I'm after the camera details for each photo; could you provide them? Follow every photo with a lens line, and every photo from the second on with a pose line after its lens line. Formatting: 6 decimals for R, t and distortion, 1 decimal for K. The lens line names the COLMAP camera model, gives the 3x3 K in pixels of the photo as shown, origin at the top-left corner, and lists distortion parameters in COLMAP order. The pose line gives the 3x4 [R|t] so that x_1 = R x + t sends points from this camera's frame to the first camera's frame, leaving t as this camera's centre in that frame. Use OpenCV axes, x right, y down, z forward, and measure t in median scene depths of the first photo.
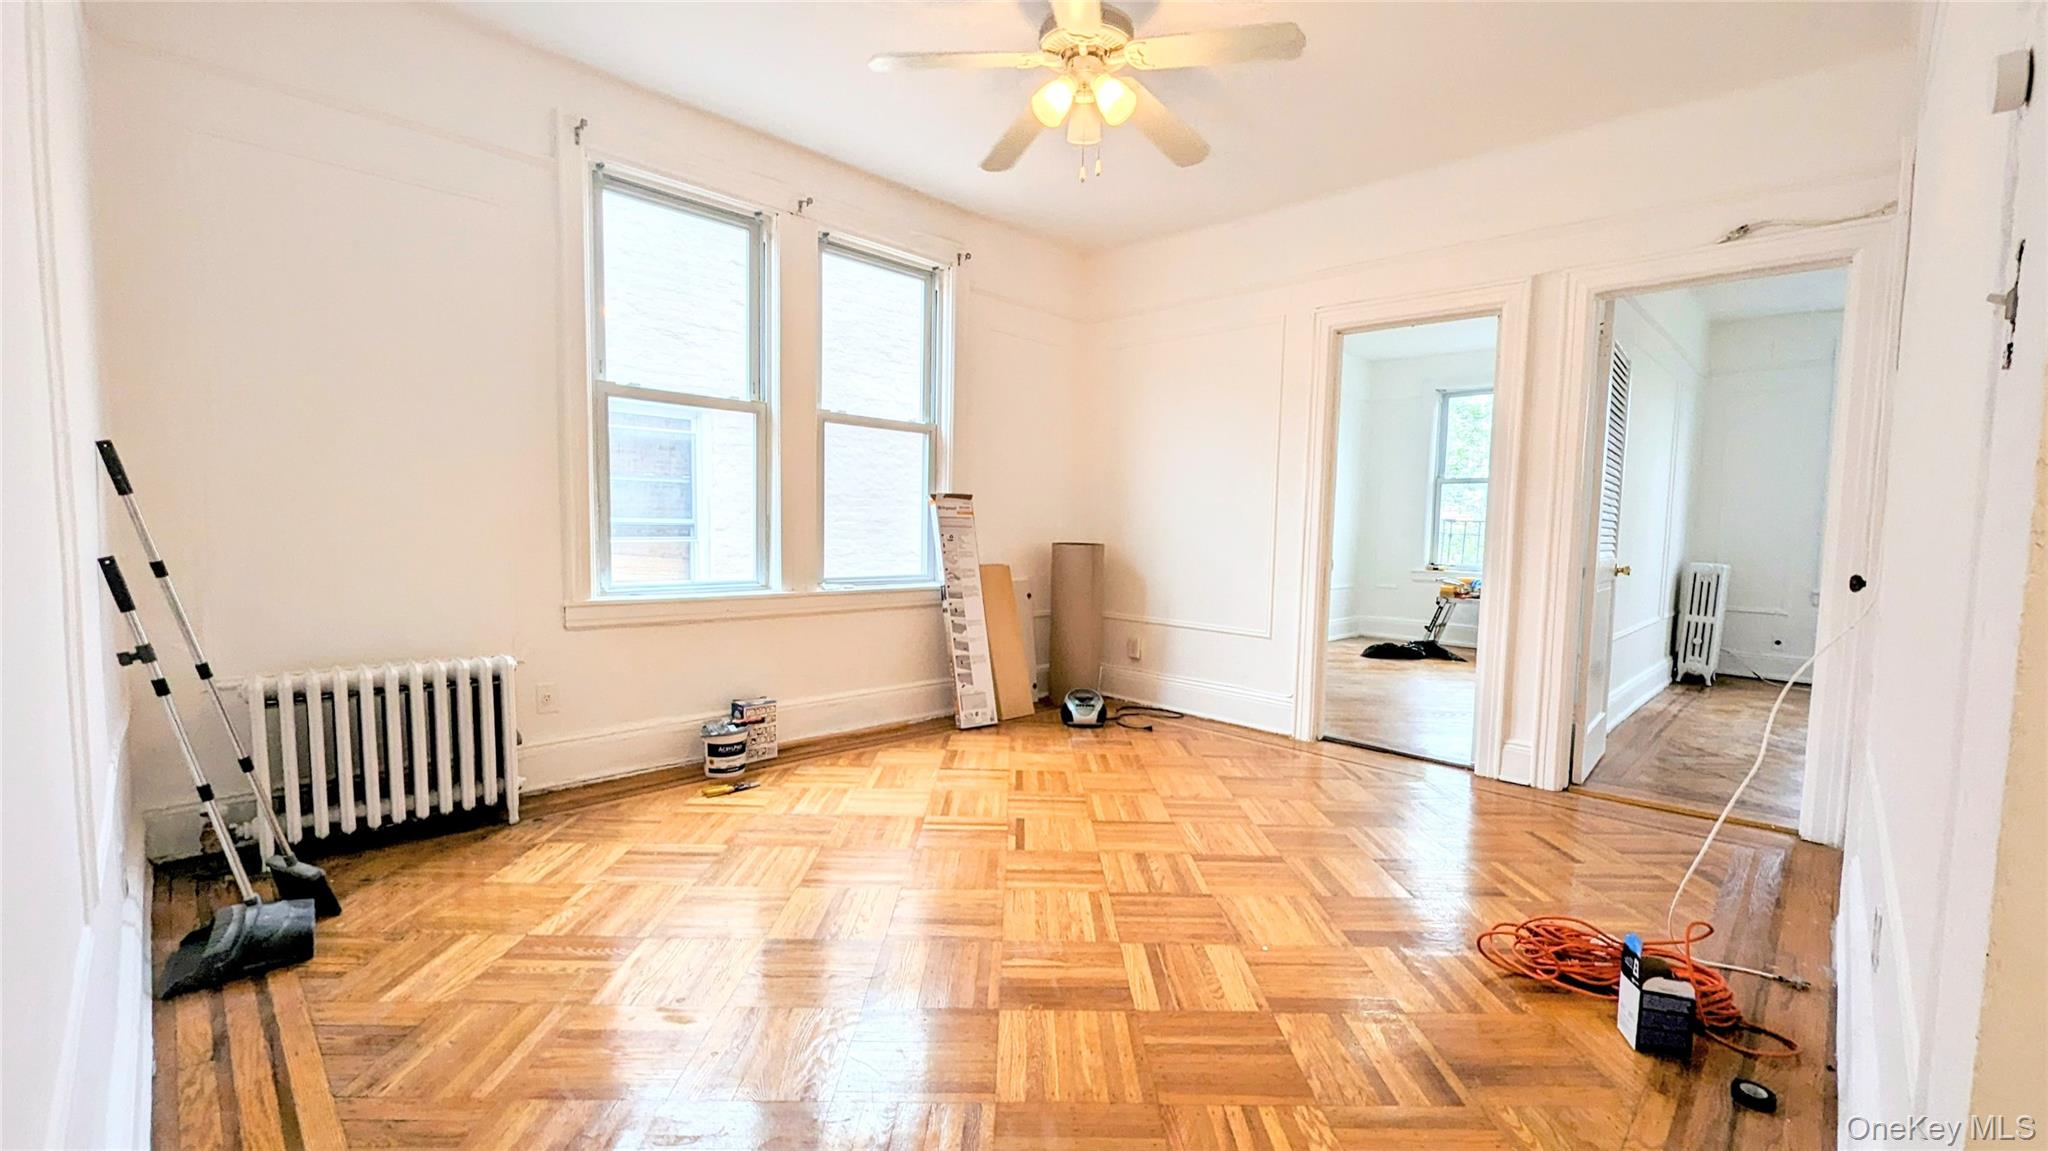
lens RADIAL K [[841.7, 0, 1034.0], [0, 841.7, 588.1], [0, 0, 1]] dist [-0.000312, -0.000221]
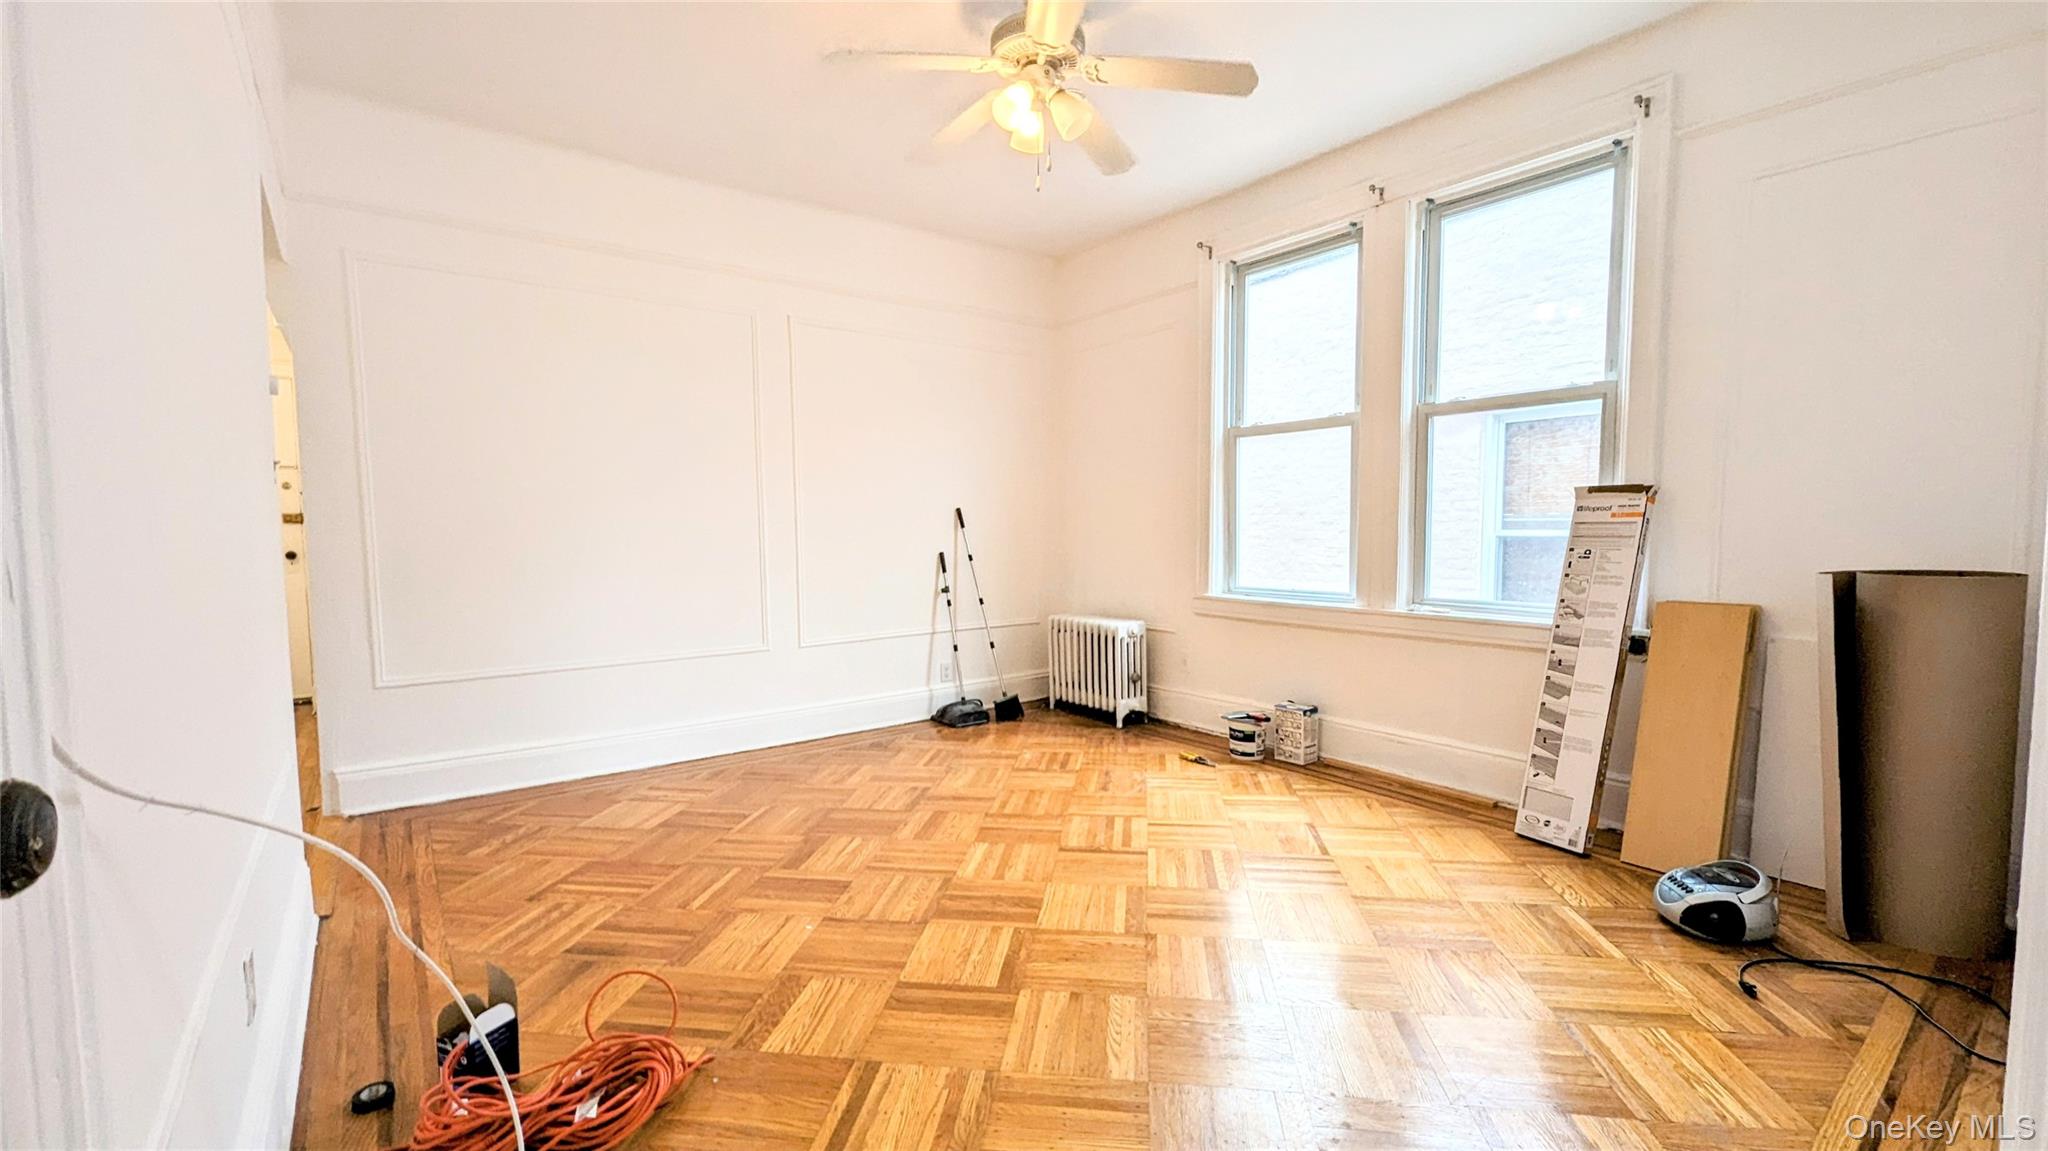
lens RADIAL K [[841.7, 0, 1034.0], [0, 841.7, 588.1], [0, 0, 1]] dist [-0.000312, -0.000221]
pose [[-0.136639, 0.050790, -0.989318, 0.697598], [-0.070508, 0.995653, 0.060853, -0.049028], [0.988109, 0.078070, -0.132464, 0.759901]]
